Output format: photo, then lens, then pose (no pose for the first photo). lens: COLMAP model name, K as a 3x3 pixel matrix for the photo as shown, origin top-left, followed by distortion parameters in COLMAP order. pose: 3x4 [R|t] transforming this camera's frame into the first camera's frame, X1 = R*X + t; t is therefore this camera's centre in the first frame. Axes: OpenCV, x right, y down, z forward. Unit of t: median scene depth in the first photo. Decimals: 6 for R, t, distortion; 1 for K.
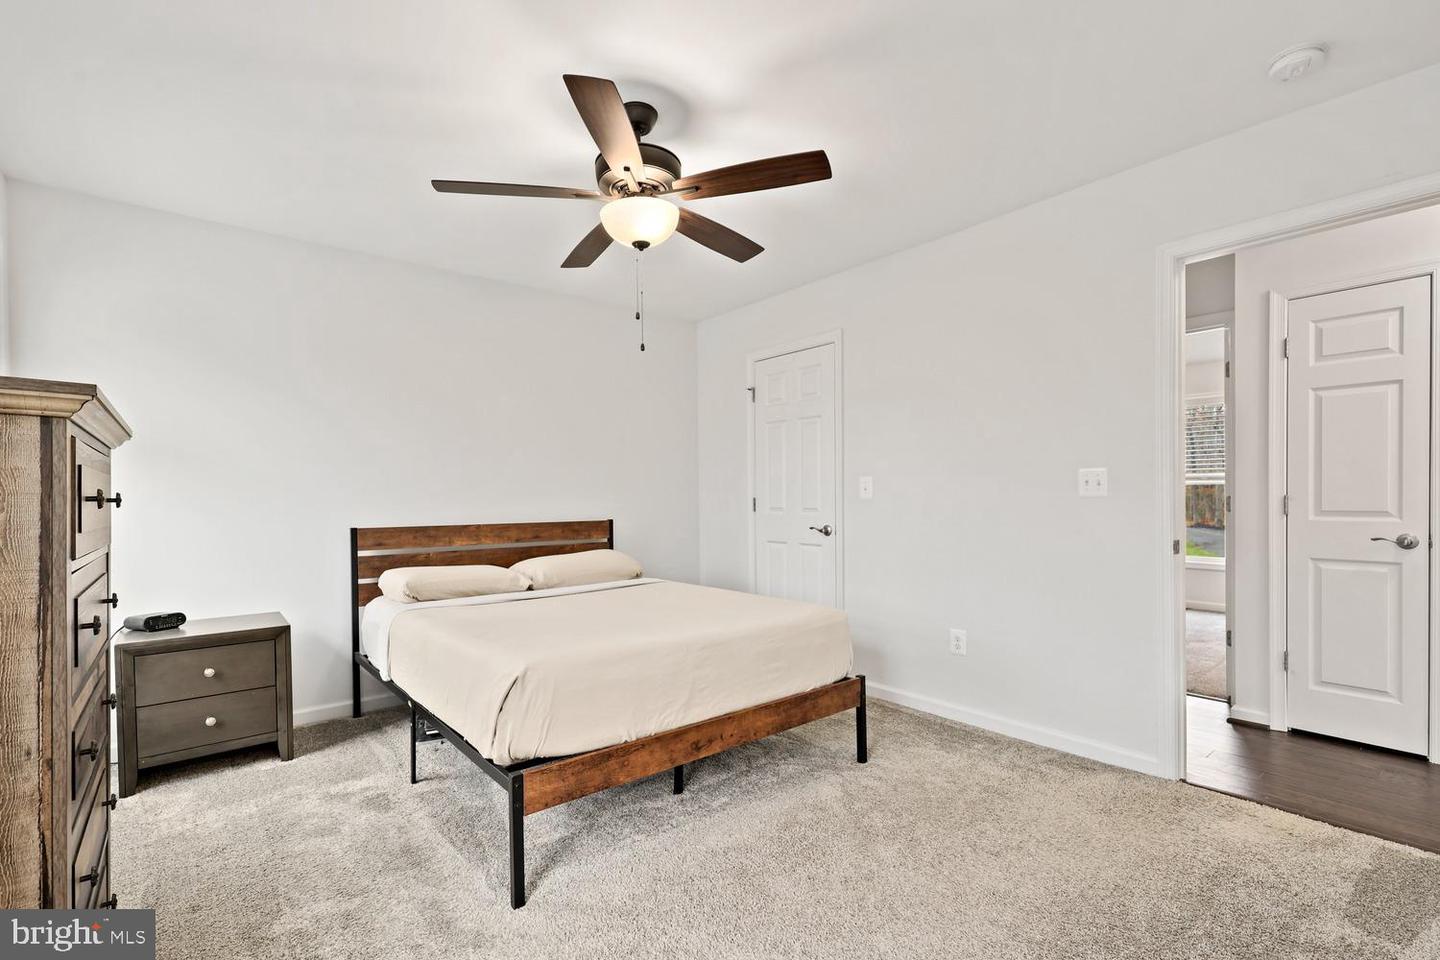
lens RADIAL K [[642.8, 0, 720.8], [0, 642.8, 503.7], [0, 0, 1]] dist [0.000306, 0.000105]
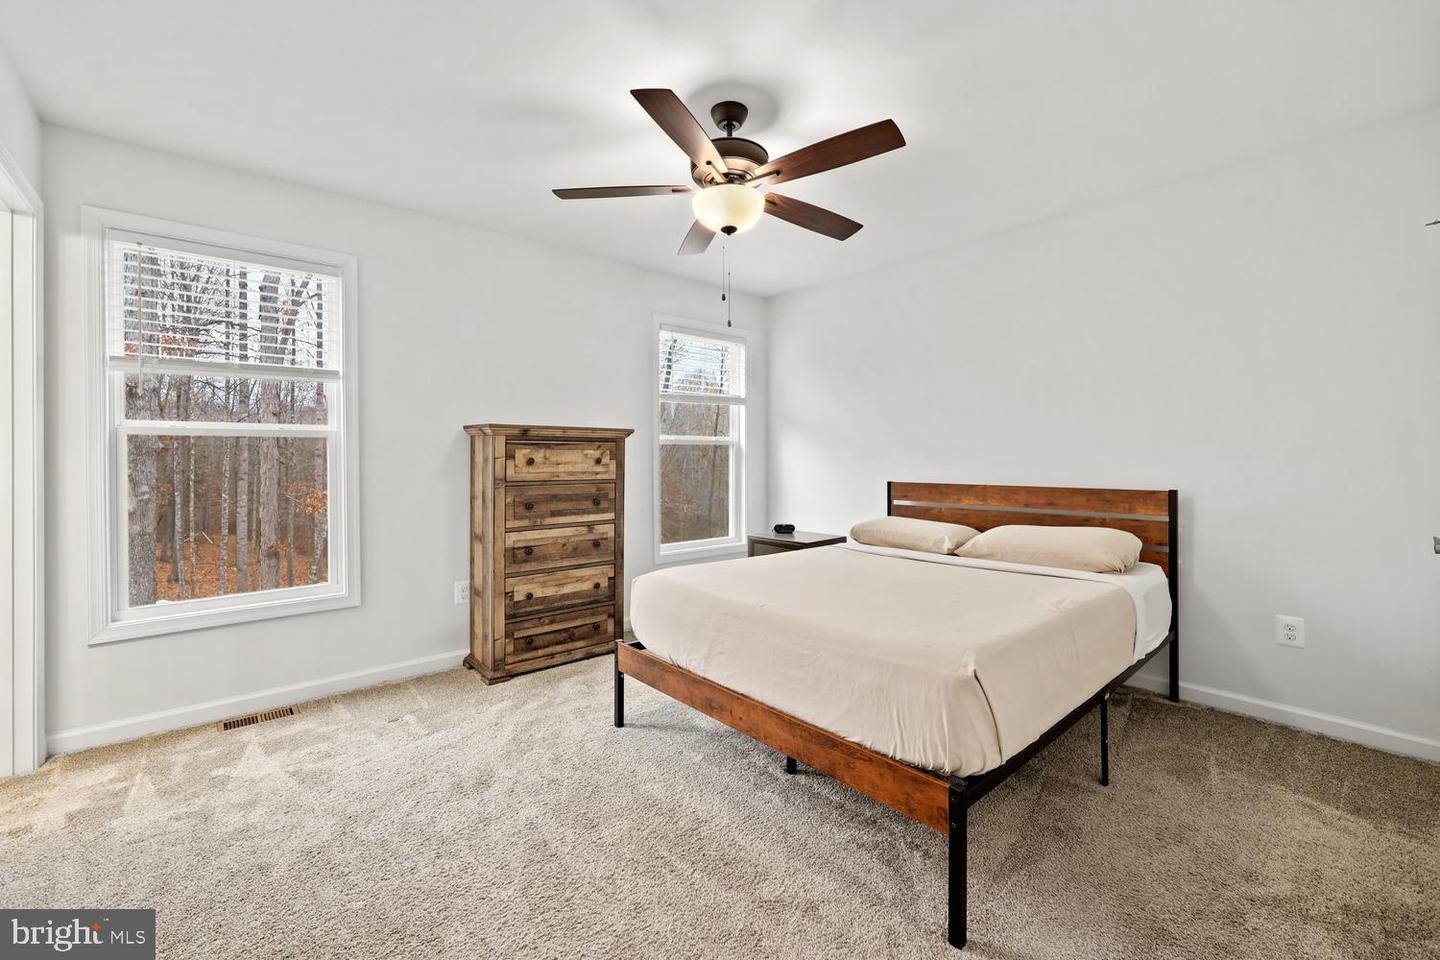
lens RADIAL K [[601.7, 0, 727.3], [0, 601.7, 456.5], [0, 0, 1]] dist [-0.000092, 0.000016]
pose [[0.028262, 0.006897, -0.999577, 0.612613], [-0.007800, 0.999947, 0.006679, -0.016482], [0.999570, 0.007608, 0.028314, 0.660696]]
